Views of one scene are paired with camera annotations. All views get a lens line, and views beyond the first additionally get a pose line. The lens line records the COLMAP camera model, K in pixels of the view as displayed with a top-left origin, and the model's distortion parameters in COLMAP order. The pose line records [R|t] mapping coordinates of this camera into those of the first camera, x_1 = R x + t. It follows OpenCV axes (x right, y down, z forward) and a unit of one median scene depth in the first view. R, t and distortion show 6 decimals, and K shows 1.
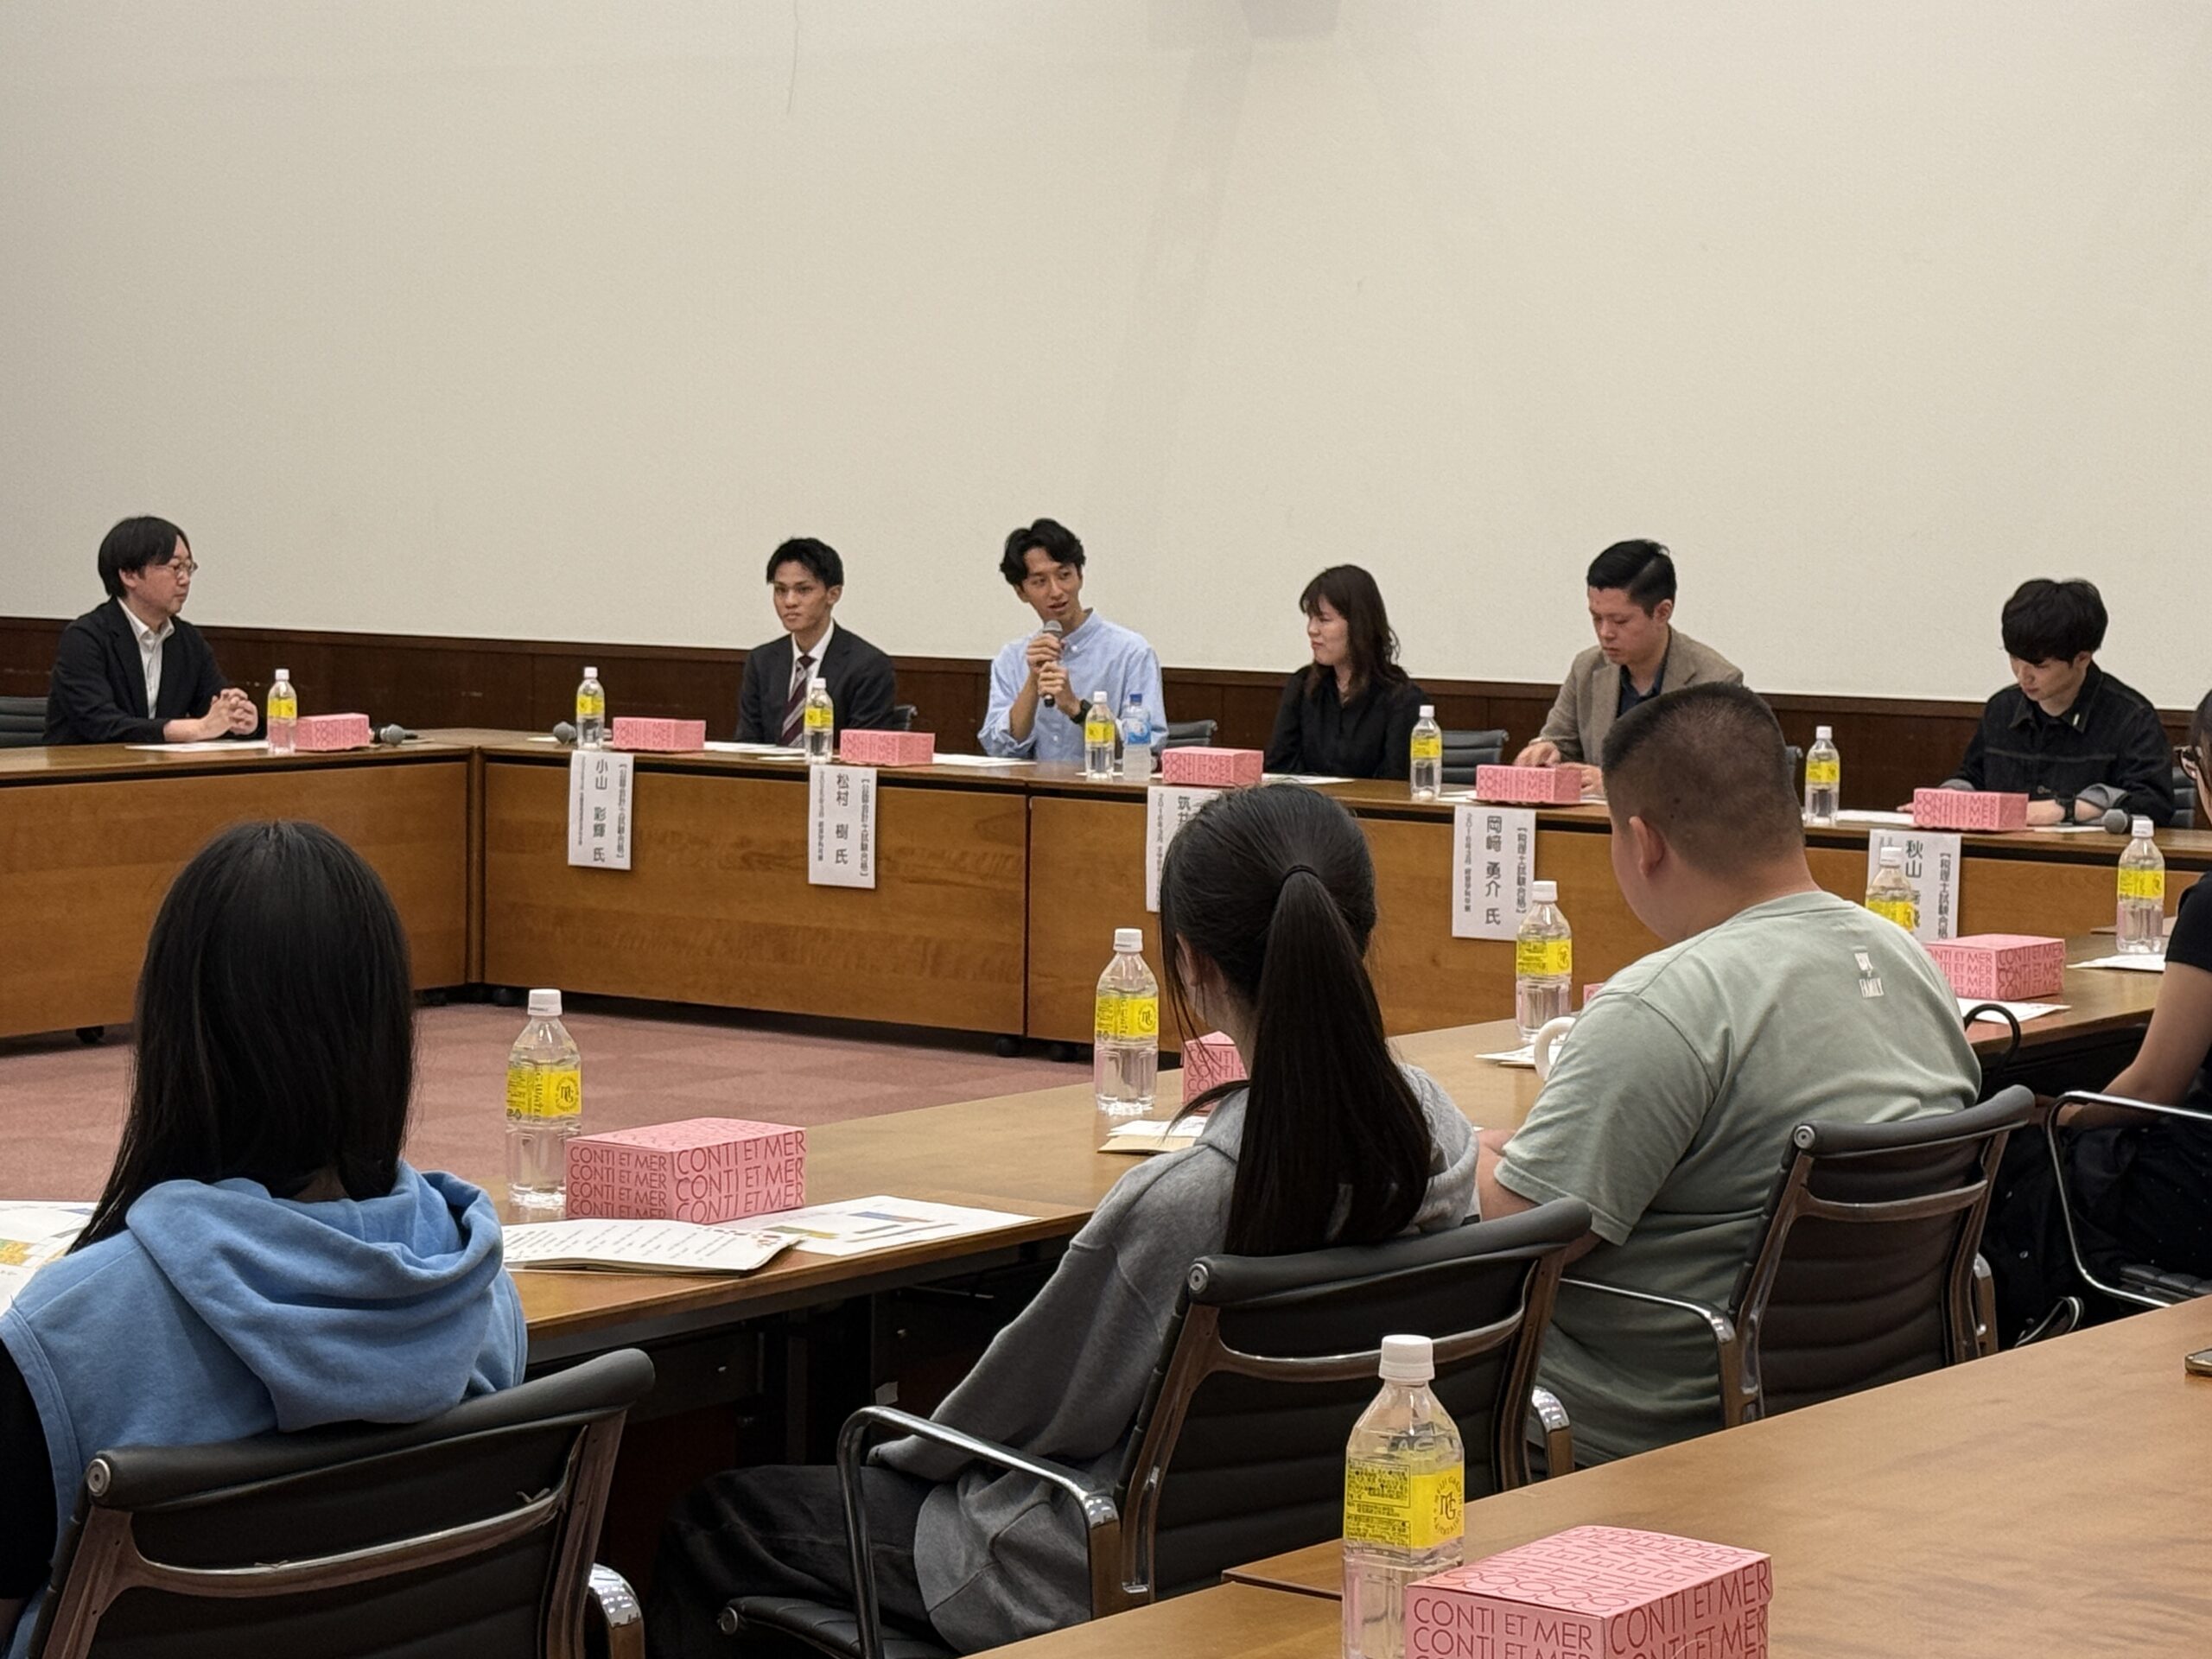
lens RADIAL K [[4818.5, 0, 1072.7], [0, 4818.5, 732.2], [0, 0, 1]] dist [0.258671, 0.000000]
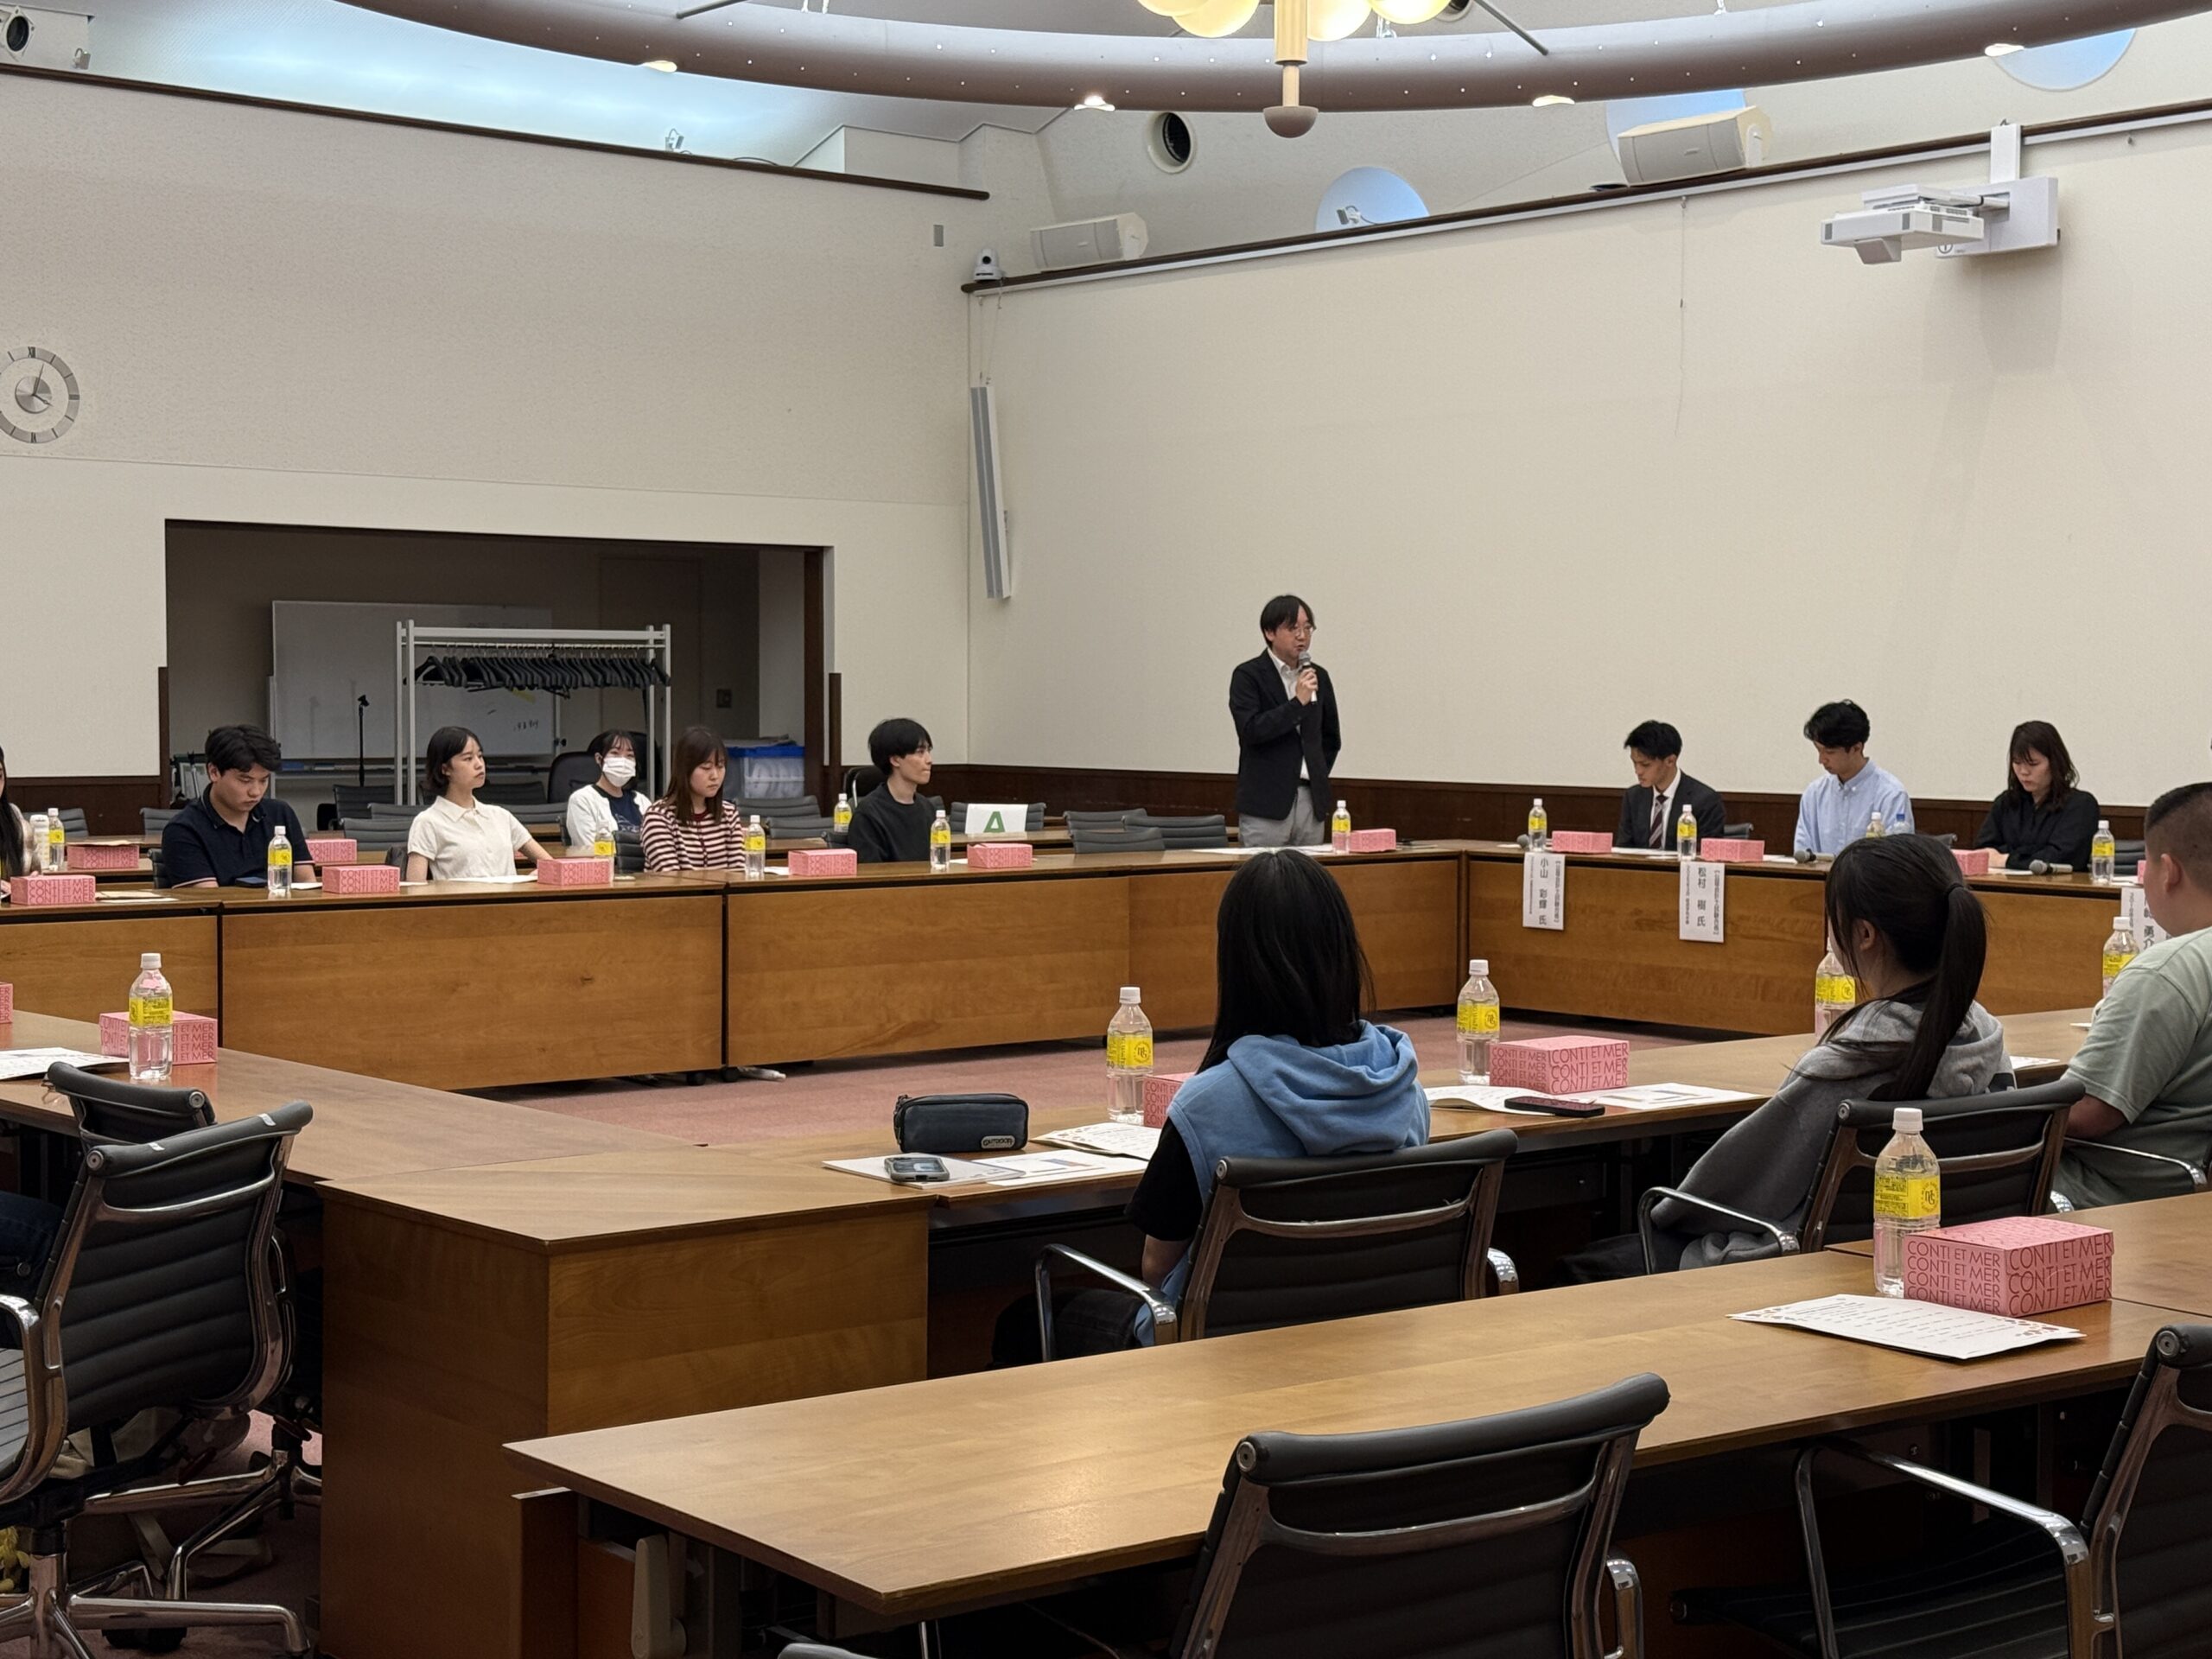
lens RADIAL K [[3360.7, 0, 1101.9], [0, 3360.7, 837.9], [0, 0, 1]] dist [0.158705, 0.000000]
pose [[0.971989, 0.000089, -0.235028, 0.021779], [-0.001811, 0.999973, -0.007107, 0.008499], [0.235021, 0.007334, 0.971963, -0.094885]]
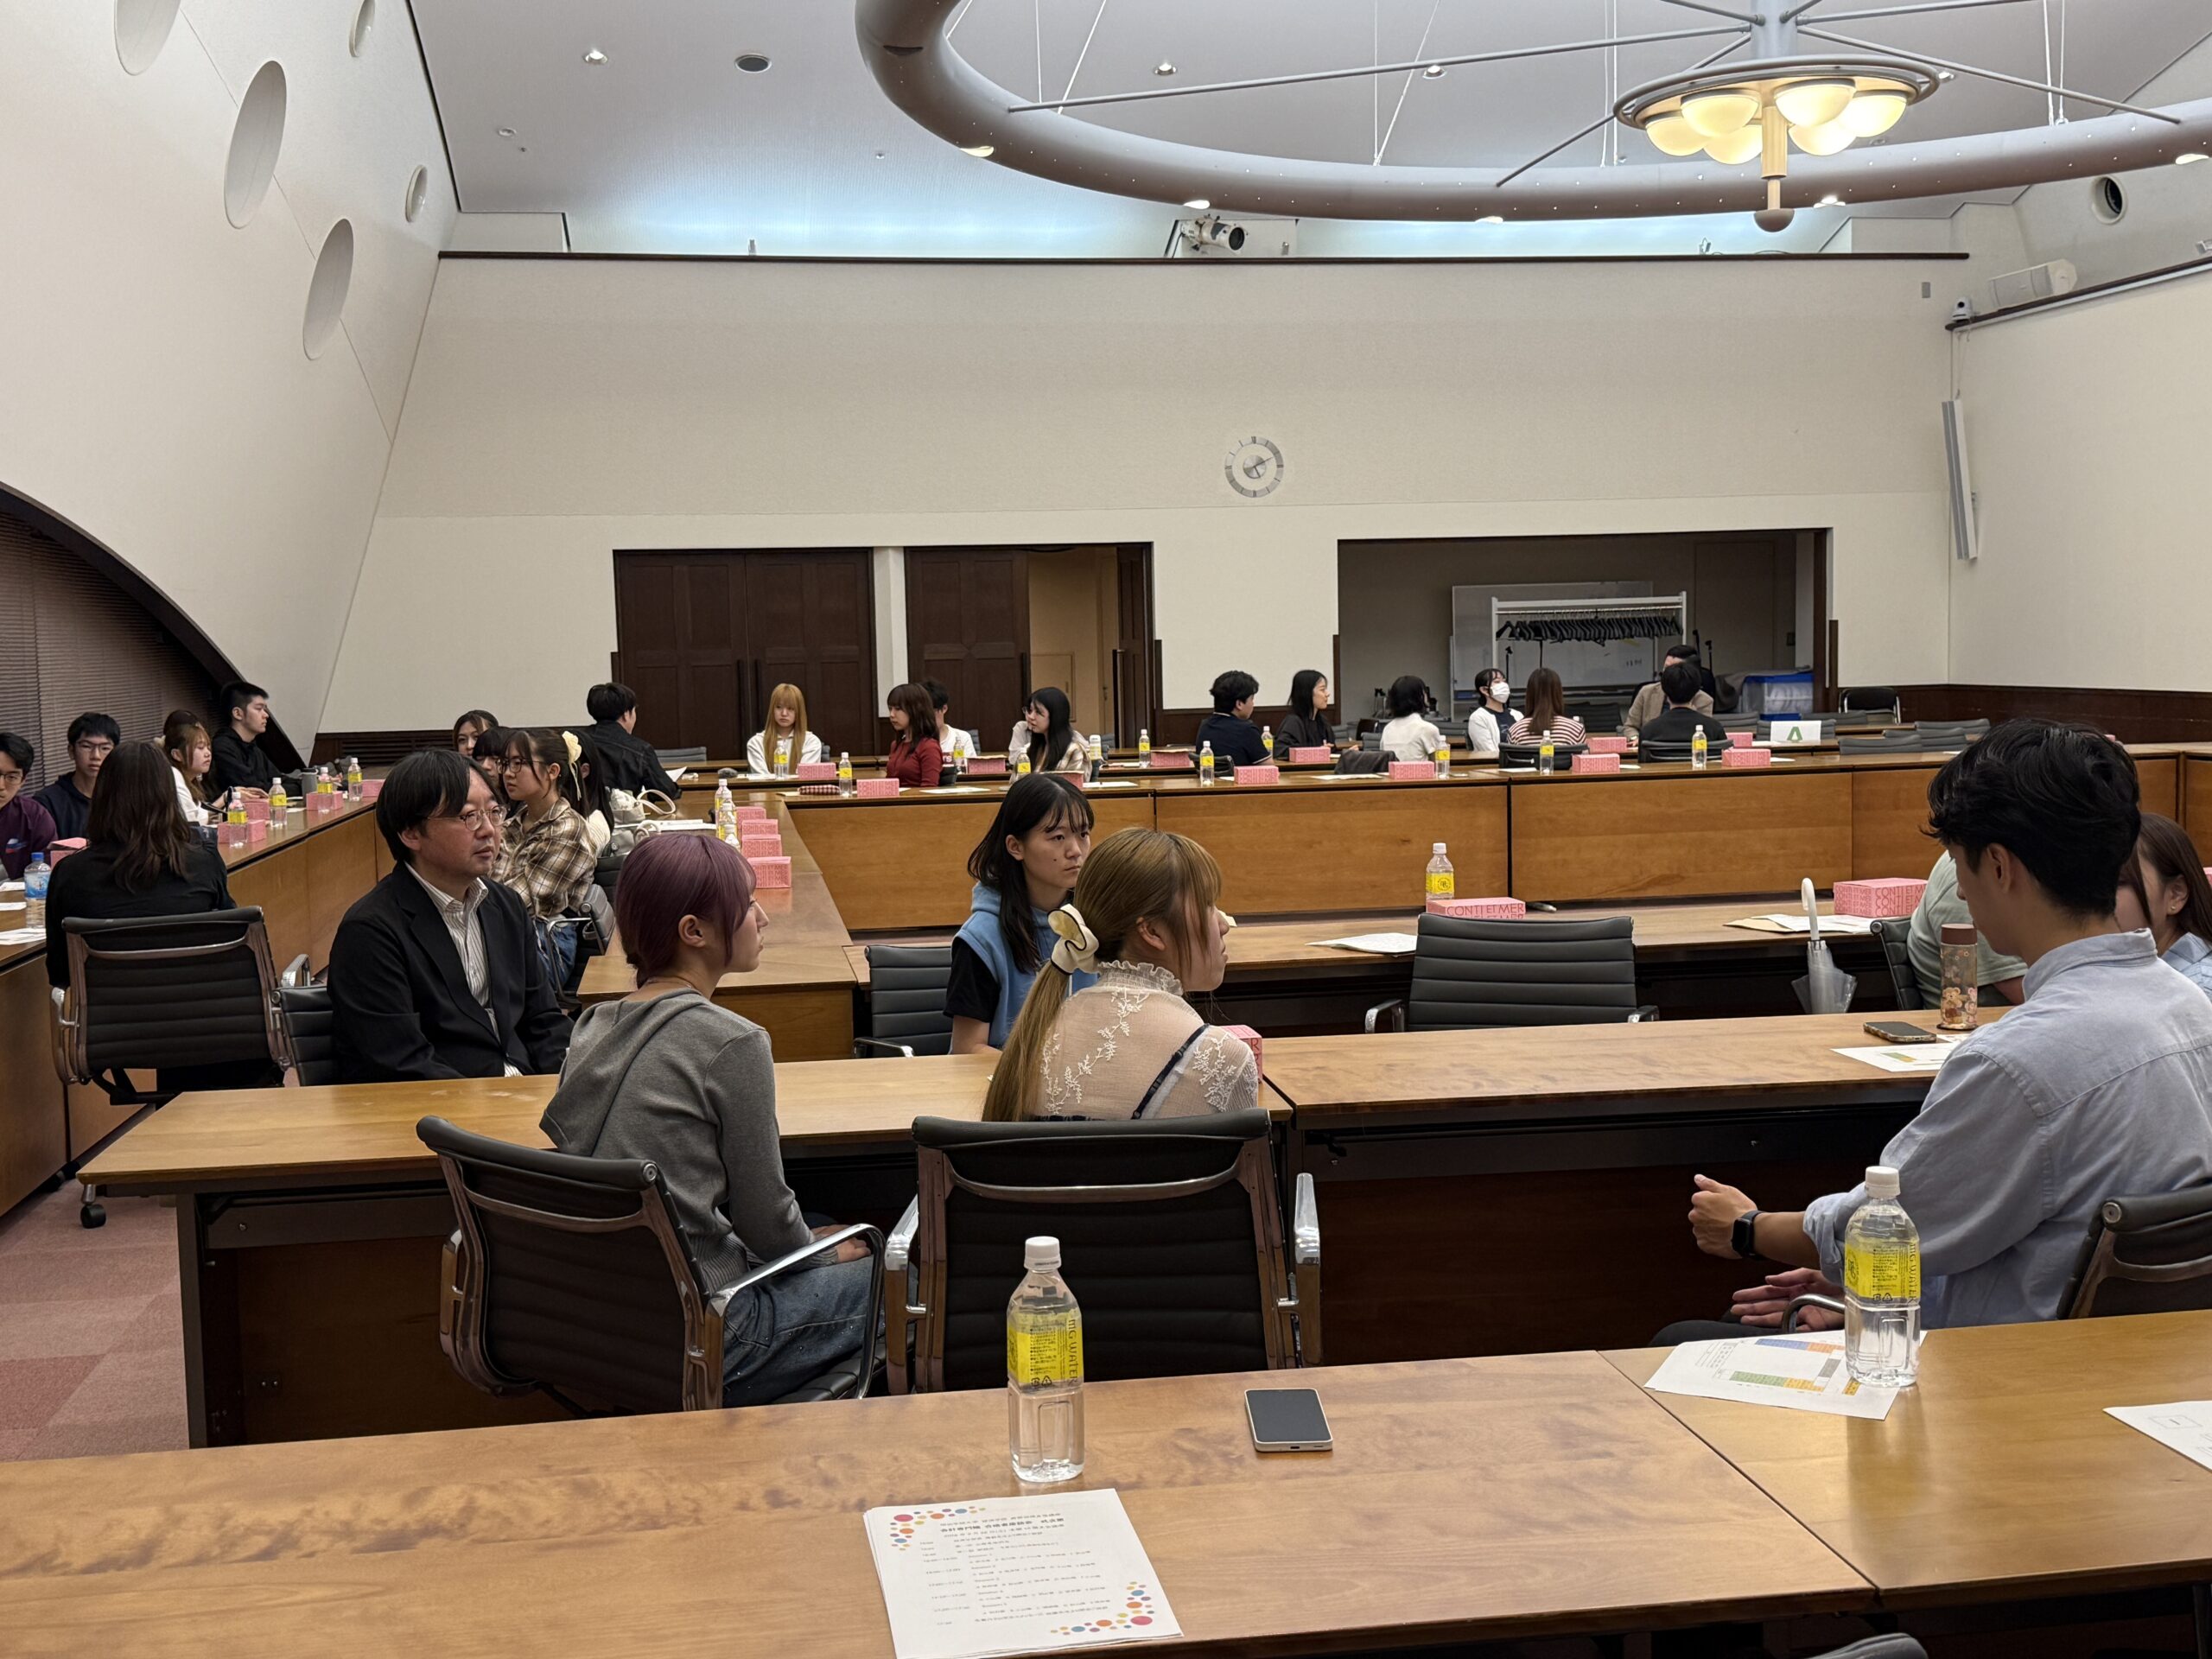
lens RADIAL K [[2347.4, 0, 1040.9], [0, 2347.4, 810.1], [0, 0, 1]] dist [0.049375, 0.000000]
pose [[0.708112, 0.017009, -0.705895, 0.285783], [0.000955, 0.999686, 0.025046, 0.002810], [0.706099, -0.018409, 0.707874, -0.014419]]
